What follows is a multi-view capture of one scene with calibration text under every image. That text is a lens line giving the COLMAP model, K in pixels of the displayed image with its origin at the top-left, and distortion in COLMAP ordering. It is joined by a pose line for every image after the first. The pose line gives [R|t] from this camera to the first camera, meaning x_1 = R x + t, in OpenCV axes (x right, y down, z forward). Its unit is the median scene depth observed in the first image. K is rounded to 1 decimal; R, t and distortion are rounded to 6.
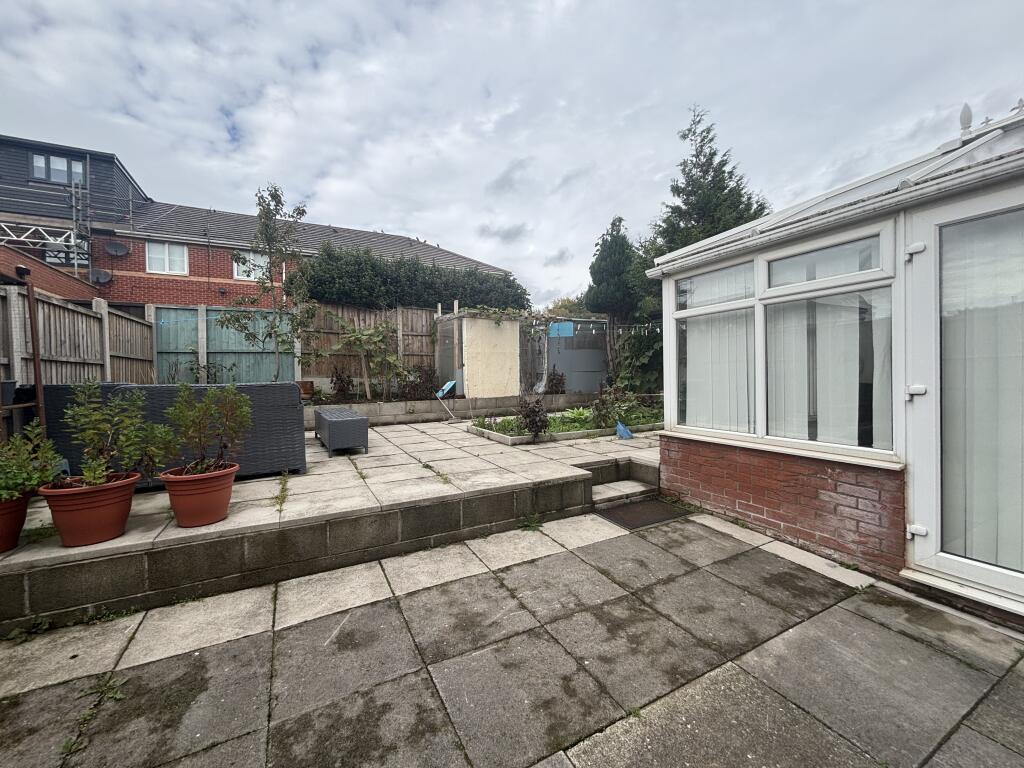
lens RADIAL K [[411.7, 0, 512.6], [0, 411.7, 381.1], [0, 0, 1]] dist [0.003370, 0.000357]
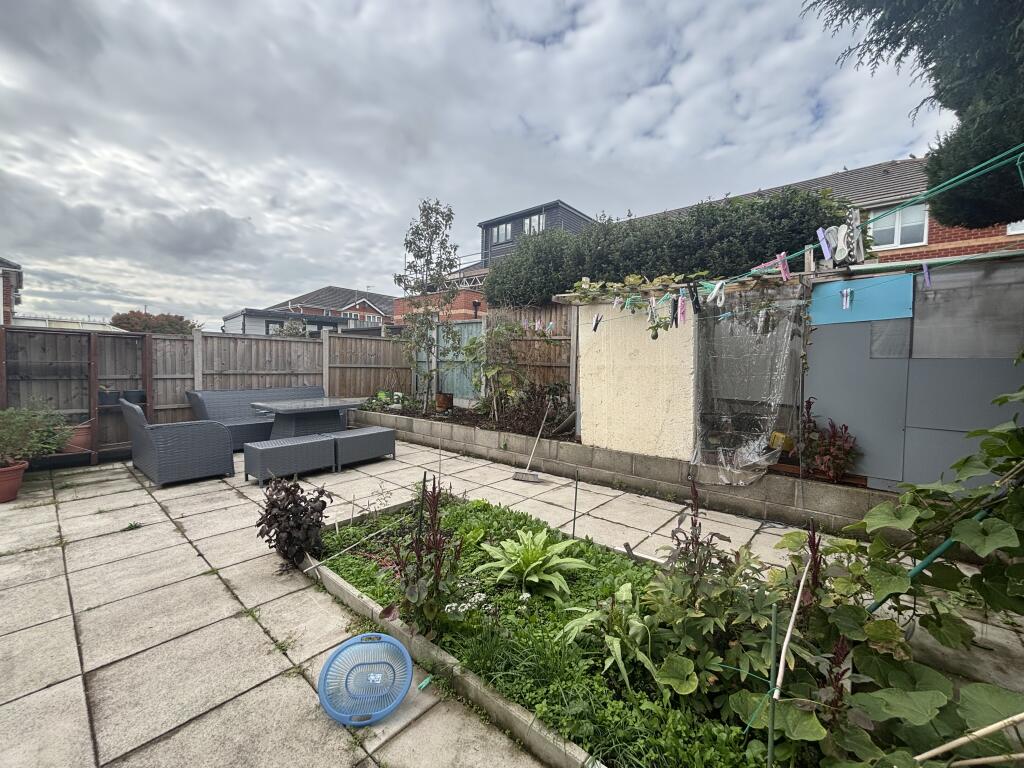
lens RADIAL K [[411.7, 0, 510.8], [0, 411.7, 383.4], [0, 0, 1]] dist [0.003370, 0.000357]
pose [[0.362819, 0.069797, -0.929242, 0.377571], [-0.040349, 0.997432, 0.059164, -0.072663], [0.930986, 0.016028, 0.364703, 0.668747]]
